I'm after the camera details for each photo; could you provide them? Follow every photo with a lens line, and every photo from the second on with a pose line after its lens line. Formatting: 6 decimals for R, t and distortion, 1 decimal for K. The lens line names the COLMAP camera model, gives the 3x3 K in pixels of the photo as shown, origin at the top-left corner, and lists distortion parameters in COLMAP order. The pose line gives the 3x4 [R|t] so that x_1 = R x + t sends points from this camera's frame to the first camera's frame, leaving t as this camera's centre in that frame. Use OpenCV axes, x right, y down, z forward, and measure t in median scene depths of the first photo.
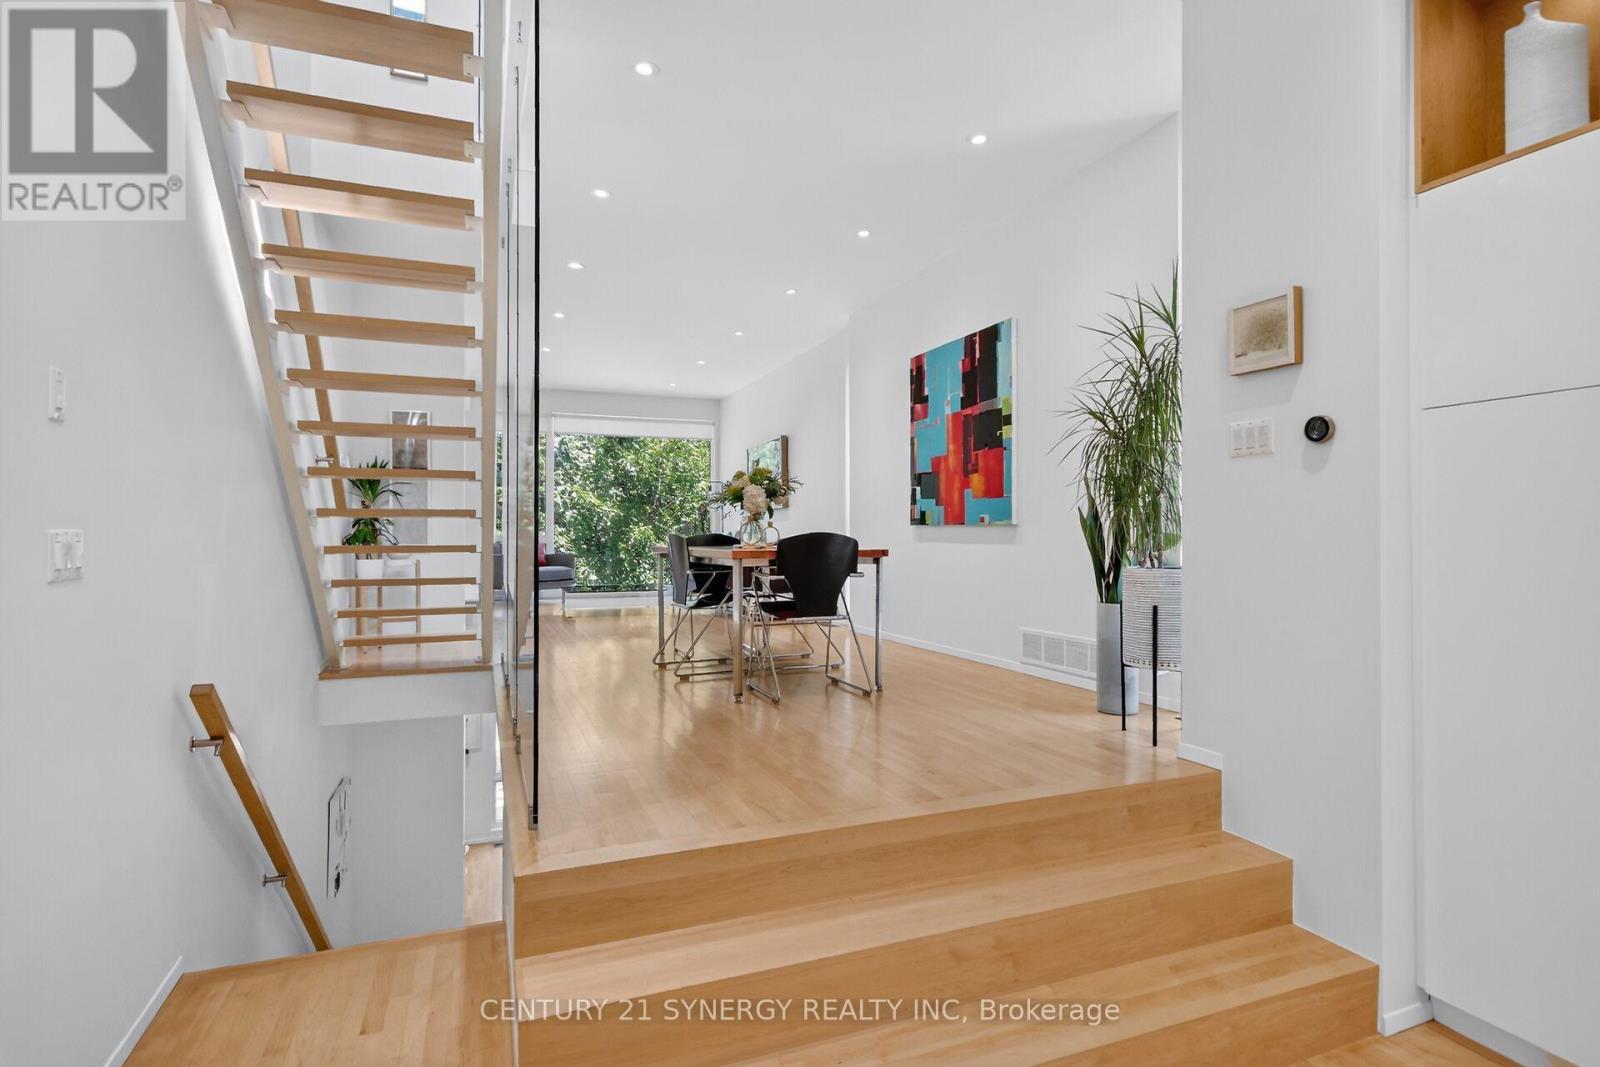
lens RADIAL K [[806.8, 0, 800.0], [0, 806.8, 533.5], [0, 0, 1]] dist [-0.001289, -0.001207]
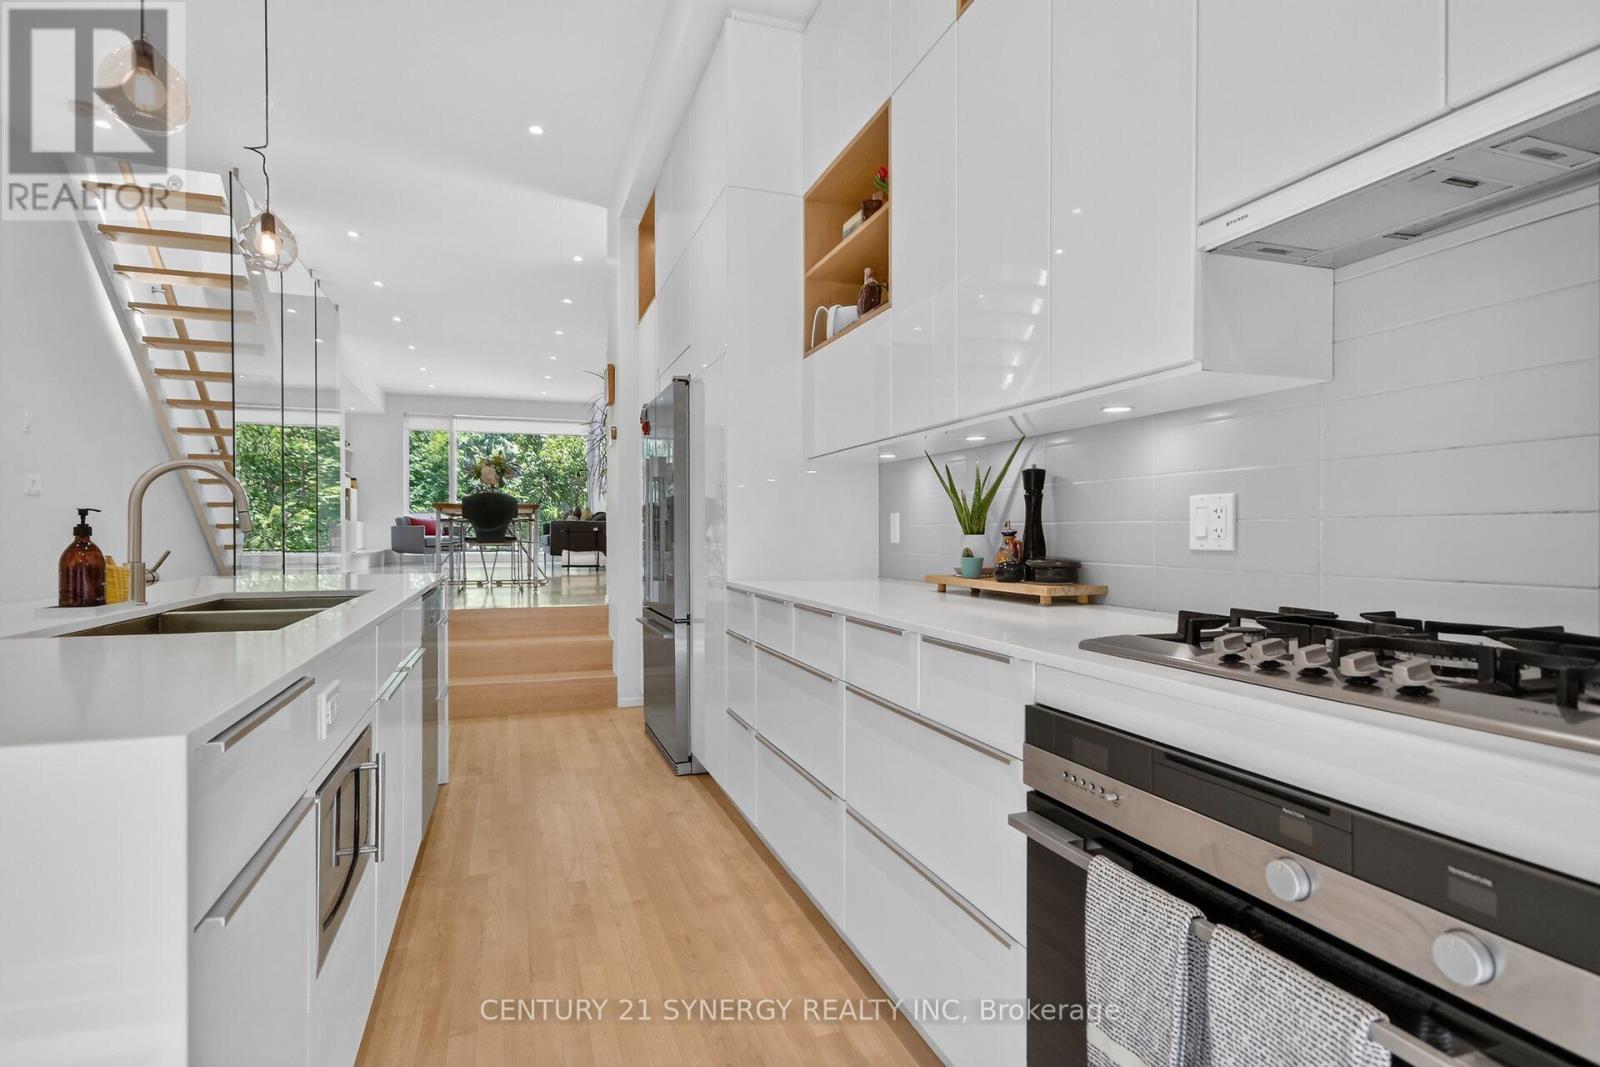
lens RADIAL K [[823.7, 0, 813.4], [0, 823.7, 540.2], [0, 0, 1]] dist [0.001043, -0.000134]
pose [[0.999722, 0.002283, -0.023454, 0.578519], [-0.002016, 0.999933, 0.011408, 0.059790], [0.023478, -0.011358, 0.999660, -0.549899]]
